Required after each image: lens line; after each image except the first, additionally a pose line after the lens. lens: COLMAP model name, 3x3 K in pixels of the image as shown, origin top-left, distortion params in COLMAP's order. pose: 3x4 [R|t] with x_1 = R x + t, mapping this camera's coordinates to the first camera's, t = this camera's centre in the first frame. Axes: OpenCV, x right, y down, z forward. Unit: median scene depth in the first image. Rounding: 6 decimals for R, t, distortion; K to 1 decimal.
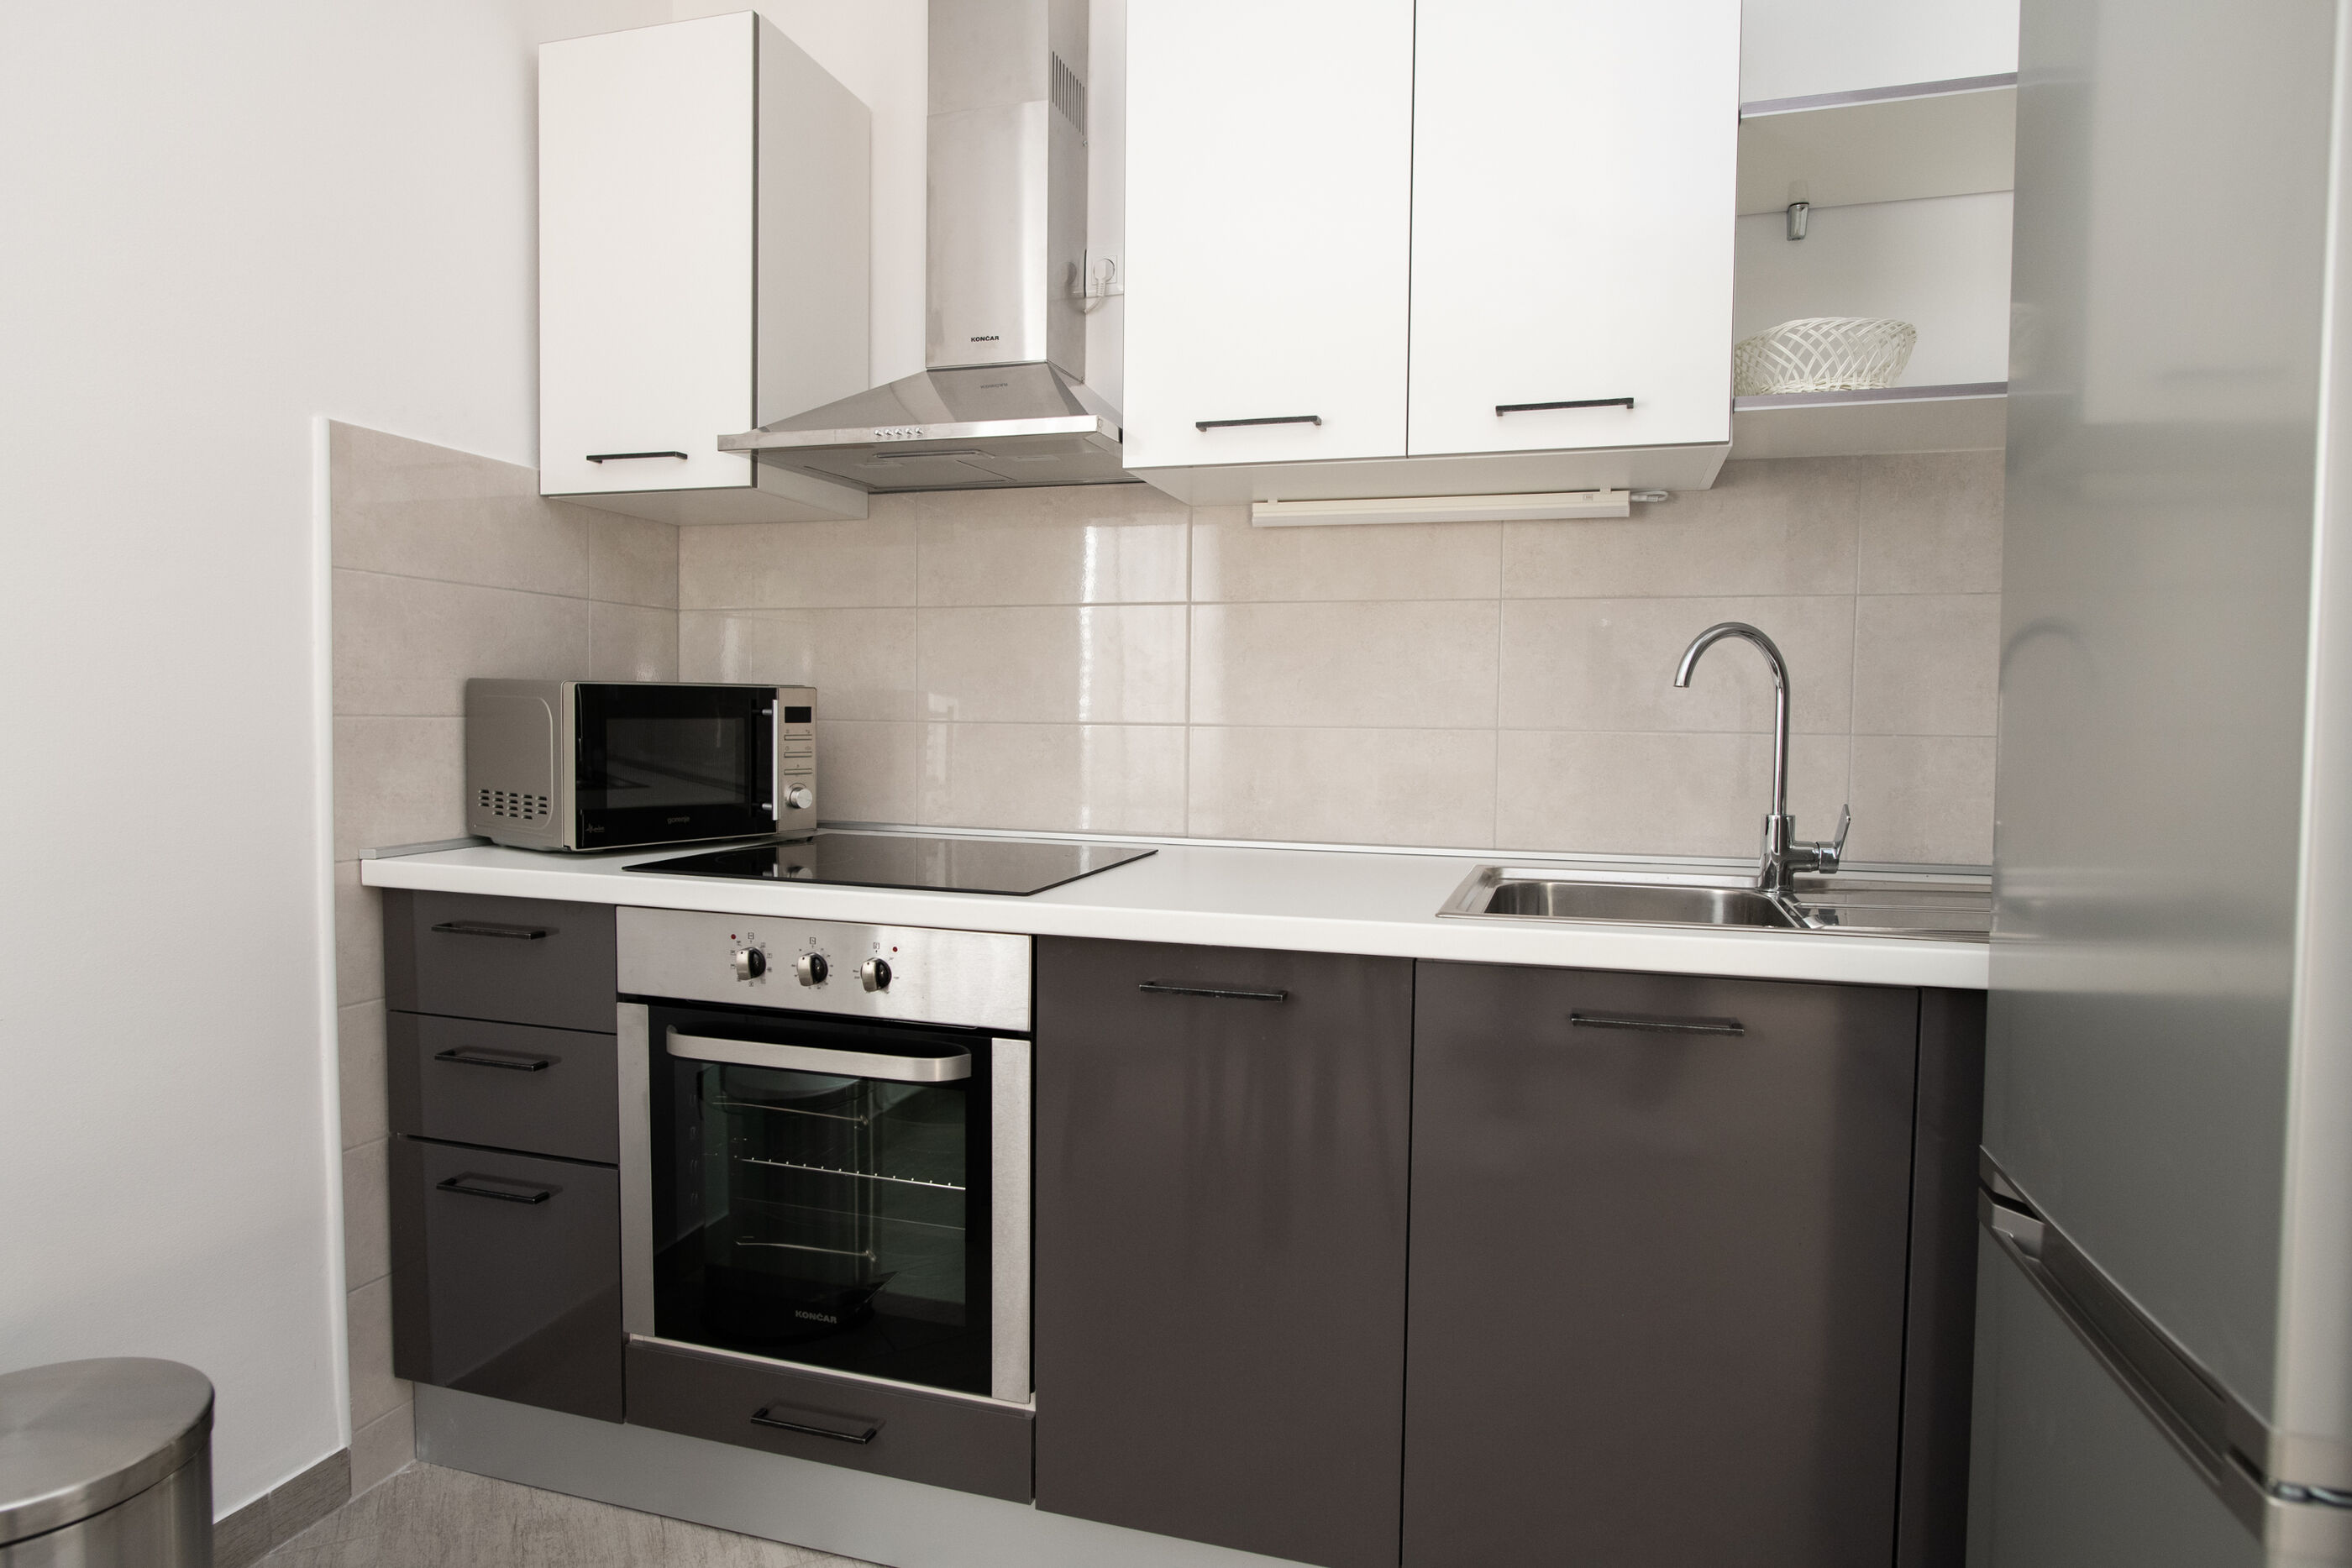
lens RADIAL K [[1343.6, 0, 1177.4], [0, 1343.6, 791.4], [0, 0, 1]] dist [-0.011384, 0.000576]
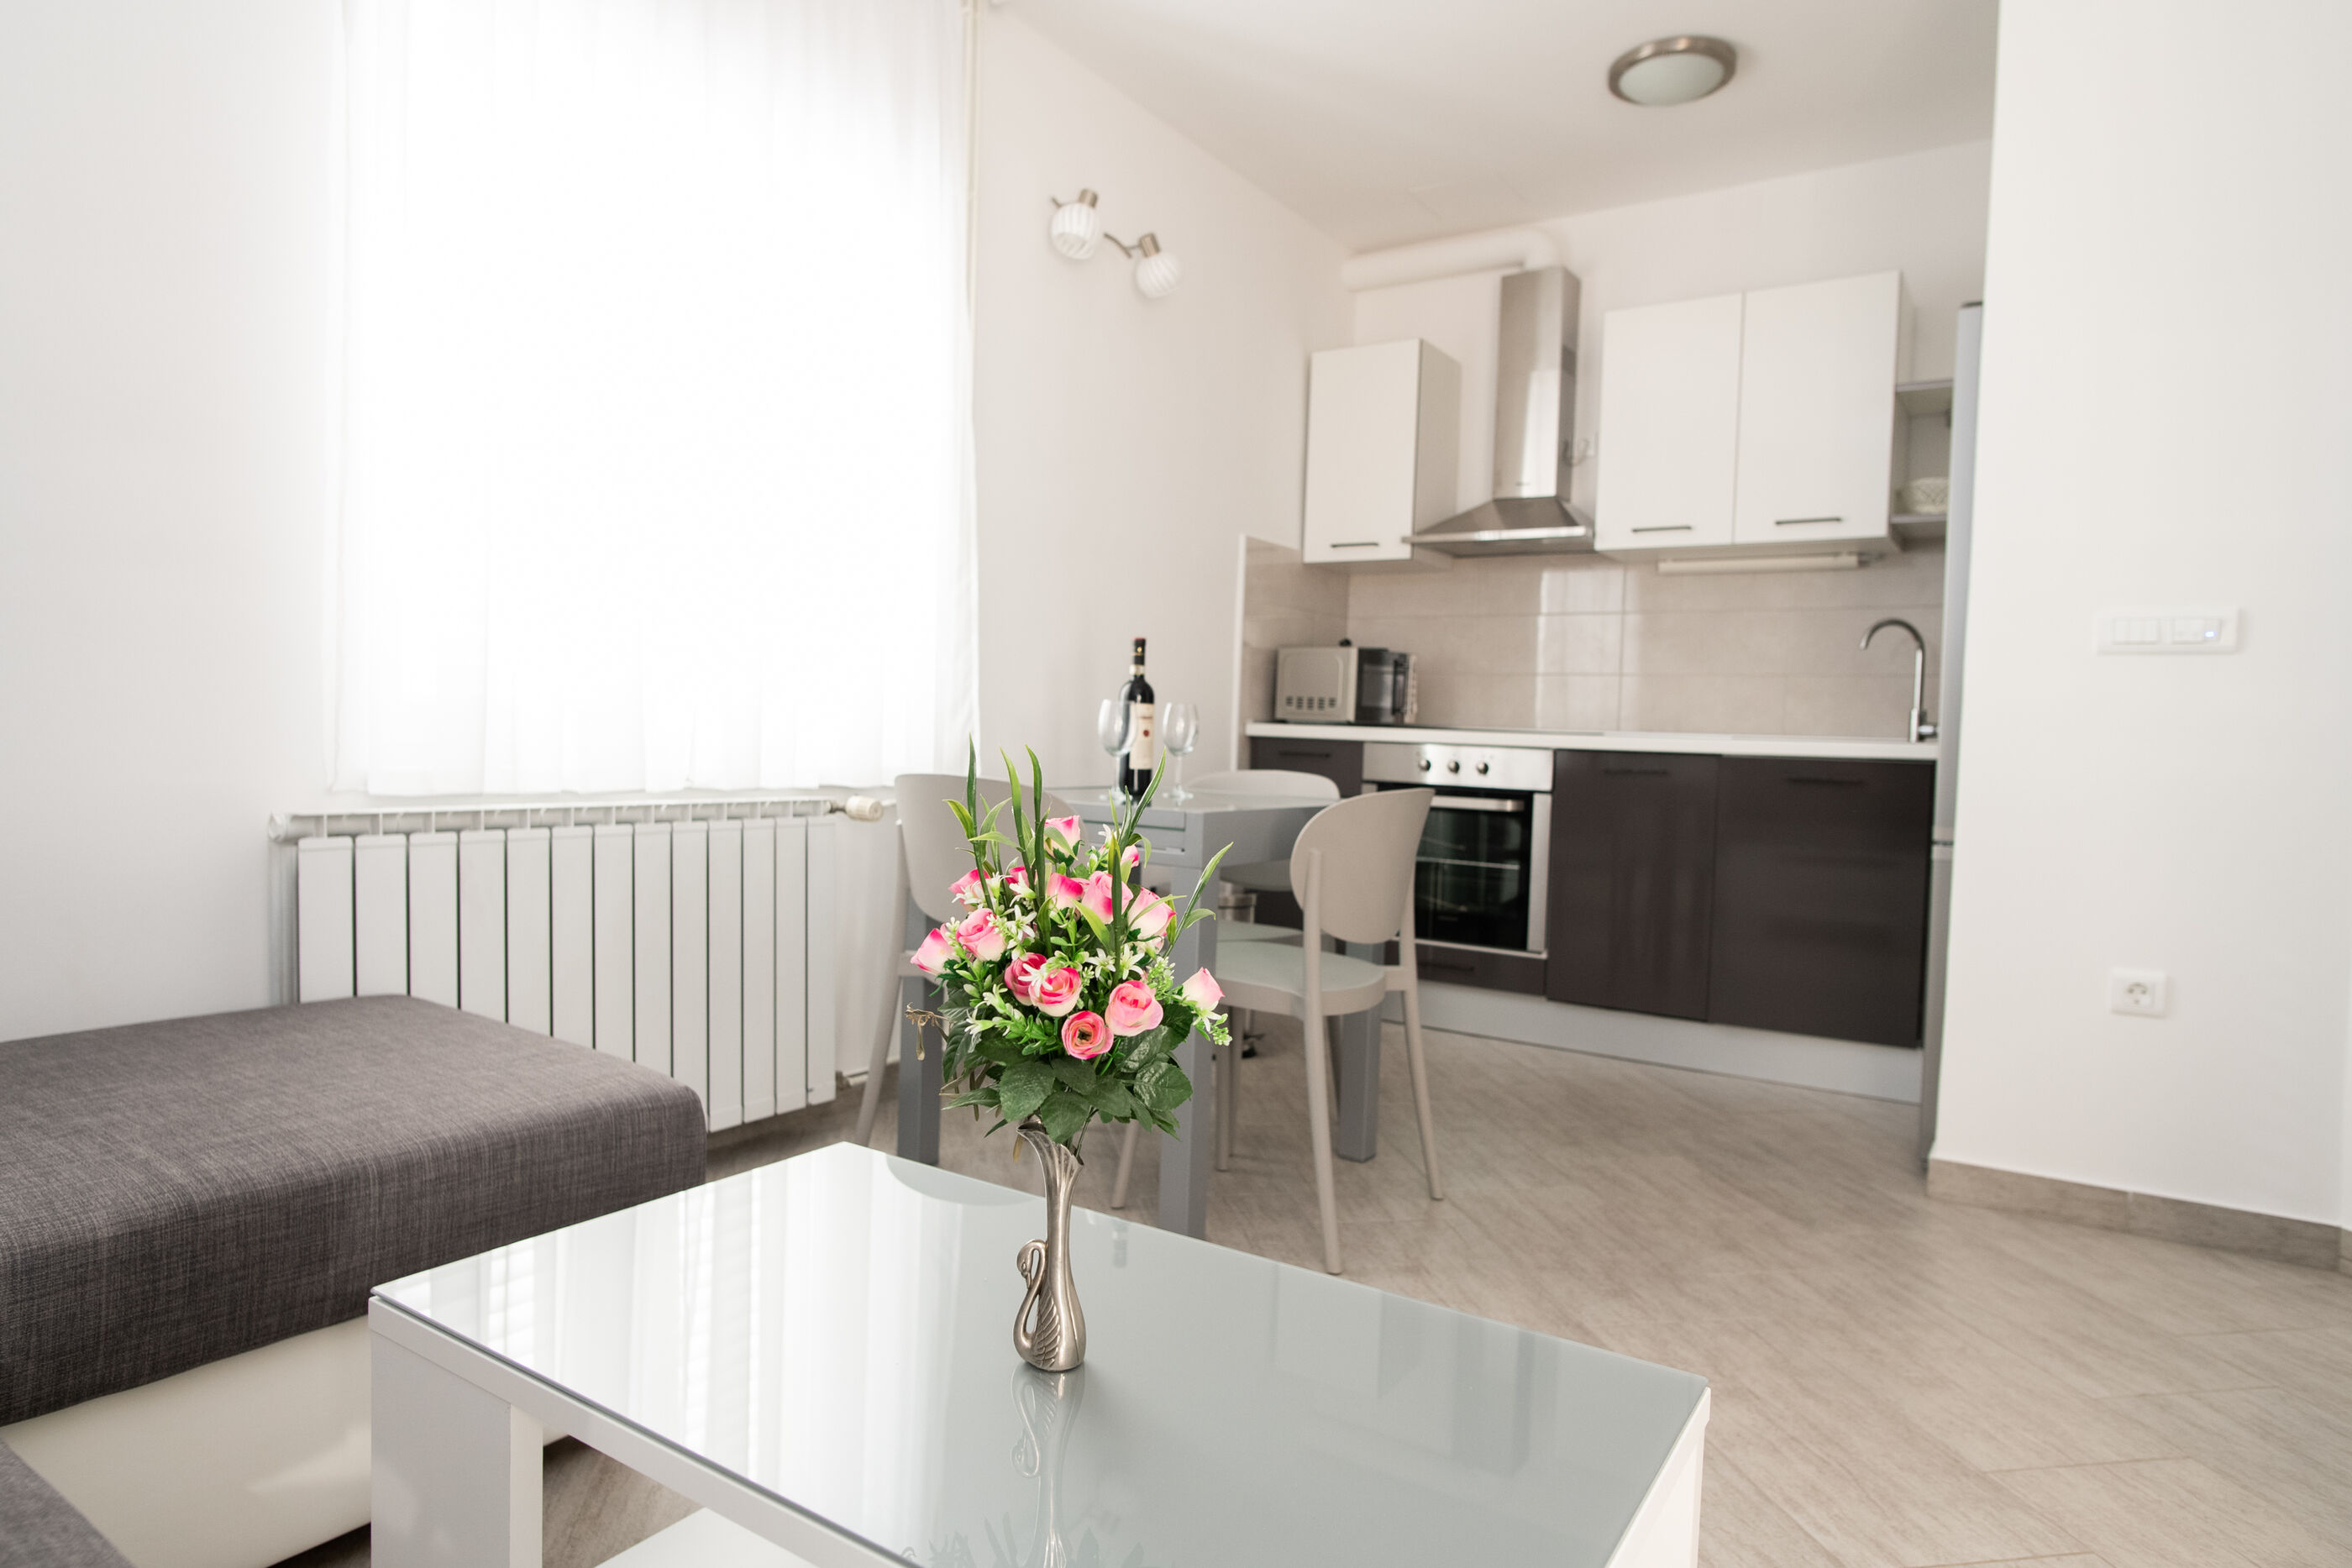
lens RADIAL K [[1366.3, 0, 1164.0], [0, 1366.3, 785.8], [0, 0, 1]] dist [-0.006366, 0.001009]
pose [[0.956132, 0.030391, -0.291357, -0.054023], [-0.035354, 0.999305, -0.011786, 0.197730], [0.290796, 0.021569, 0.956542, -1.346767]]
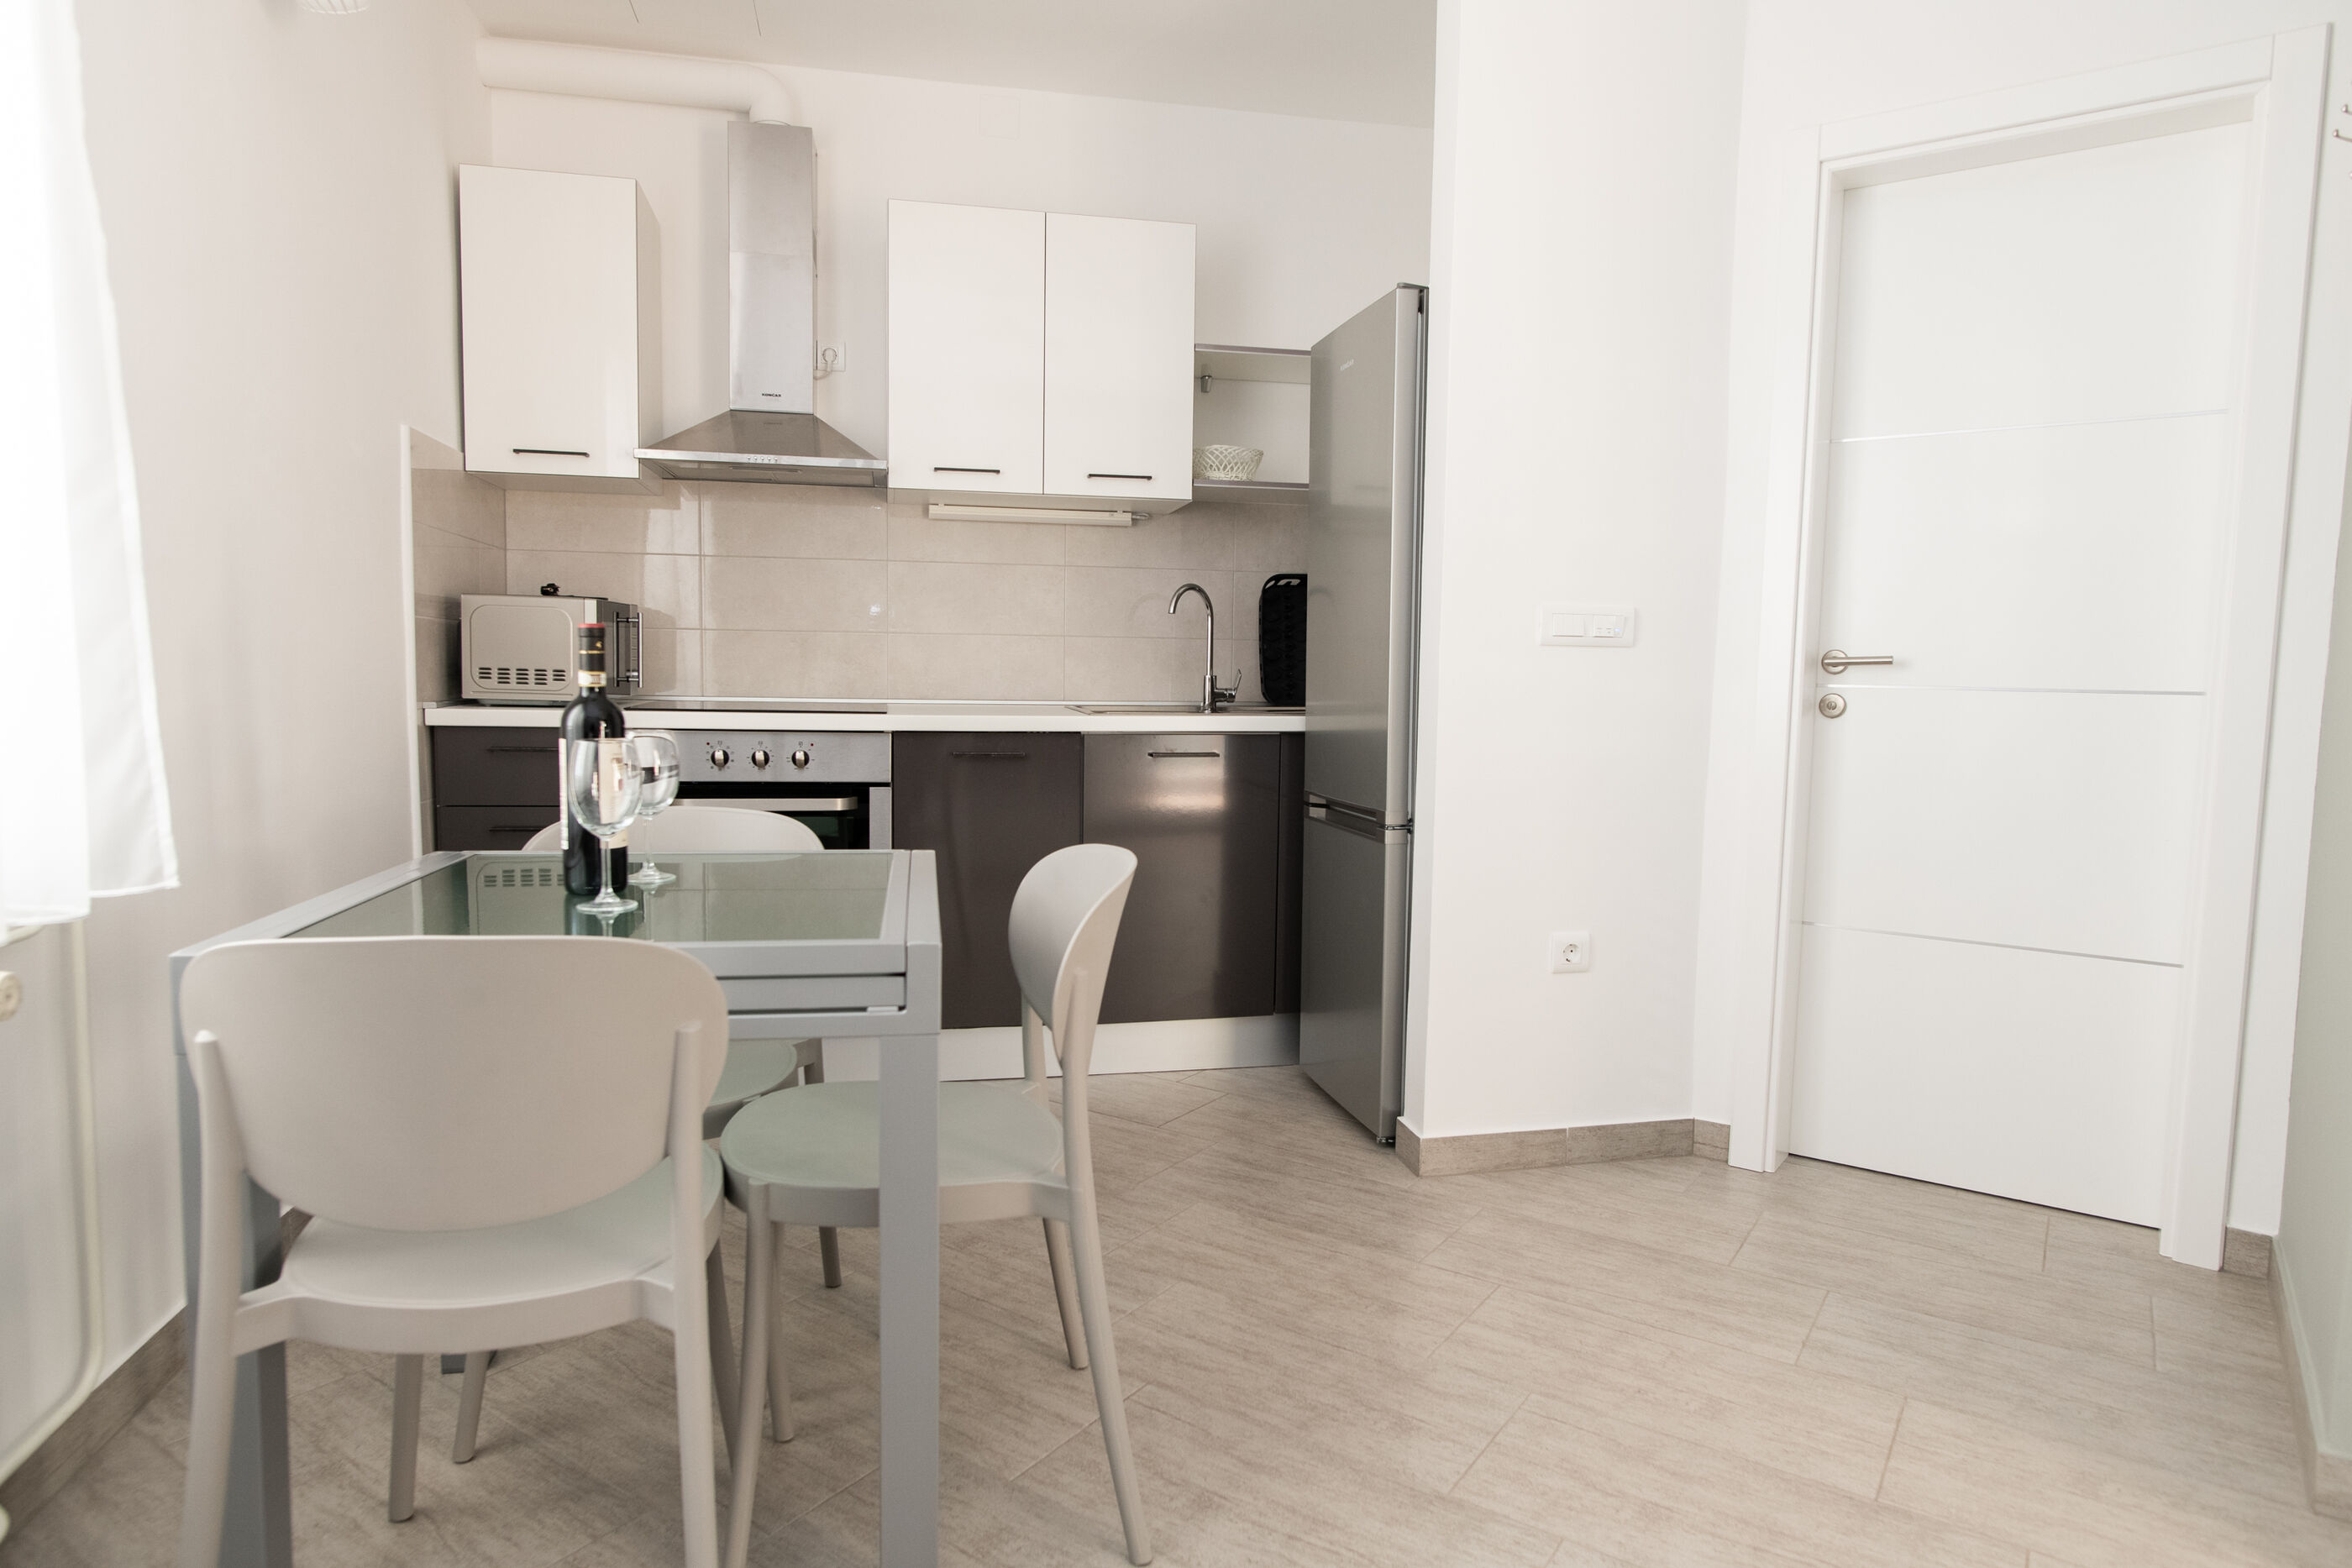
lens RADIAL K [[1377.5, 0, 1176.0], [0, 1377.5, 784.0], [0, 0, 1]] dist [-0.012800, 0.000520]
pose [[0.873750, -0.040691, 0.484671, -0.643132], [0.020613, 0.998697, 0.046686, 0.084554], [-0.485939, -0.030801, 0.873450, -0.859636]]
